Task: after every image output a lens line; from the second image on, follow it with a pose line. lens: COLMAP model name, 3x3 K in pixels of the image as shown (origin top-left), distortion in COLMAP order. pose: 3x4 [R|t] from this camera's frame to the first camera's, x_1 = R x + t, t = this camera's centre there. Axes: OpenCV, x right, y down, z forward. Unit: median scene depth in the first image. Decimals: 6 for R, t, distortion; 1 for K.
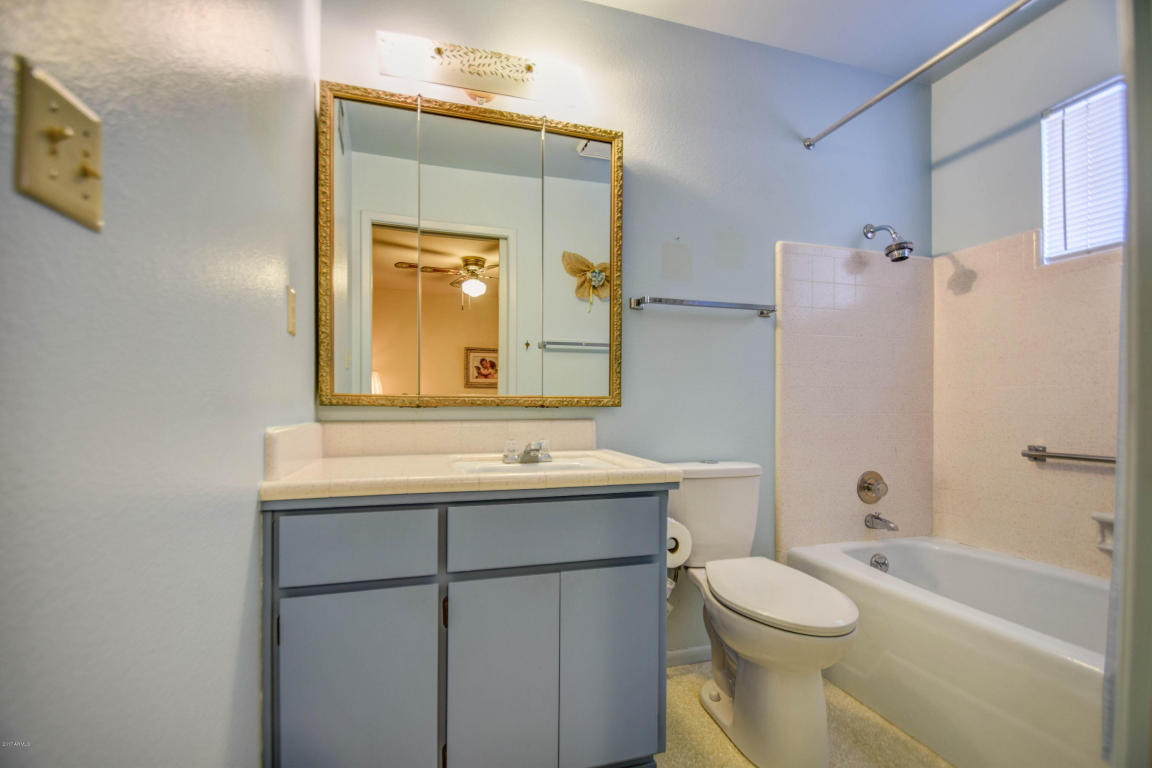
lens RADIAL K [[516.8, 0, 579.9], [0, 516.8, 409.8], [0, 0, 1]] dist [0.011382, -0.000591]
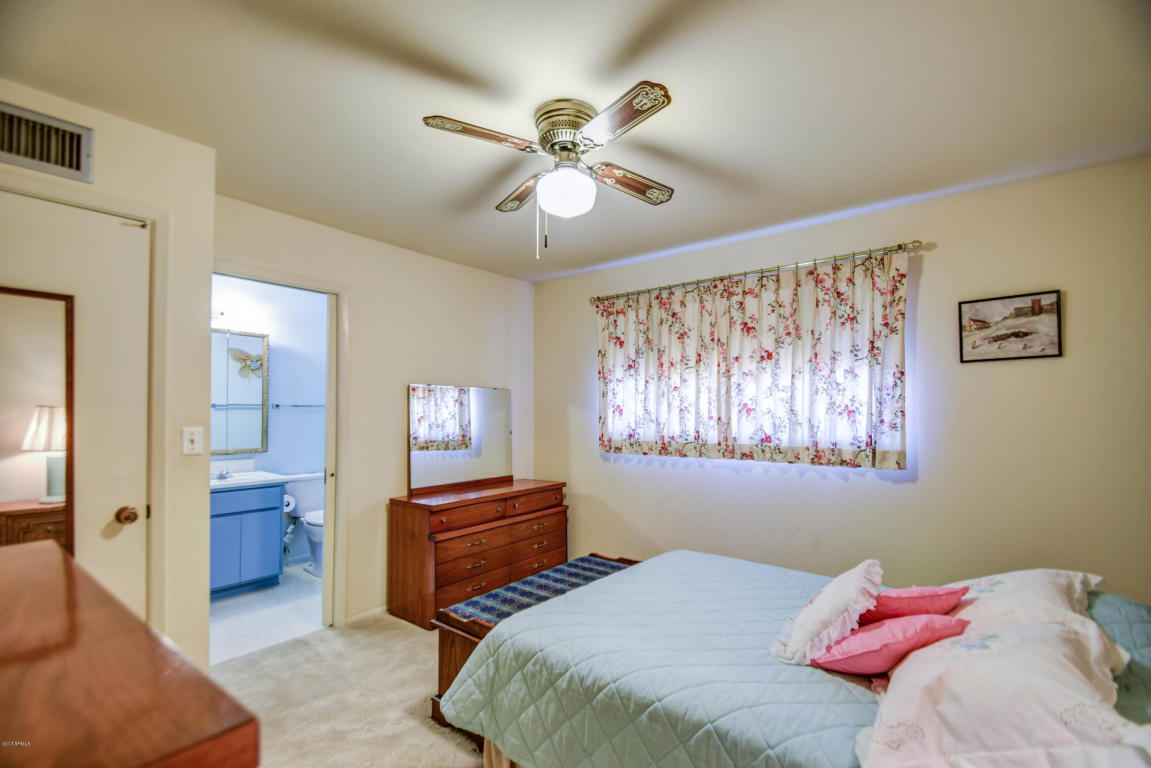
lens RADIAL K [[519.2, 0, 577.1], [0, 519.2, 418.3], [0, 0, 1]] dist [0.000989, -0.000176]
pose [[0.828379, 0.001889, 0.560165, -0.074387], [-0.000028, 0.999994, -0.003330, -0.150585], [-0.560168, 0.002743, 0.828374, -1.688302]]
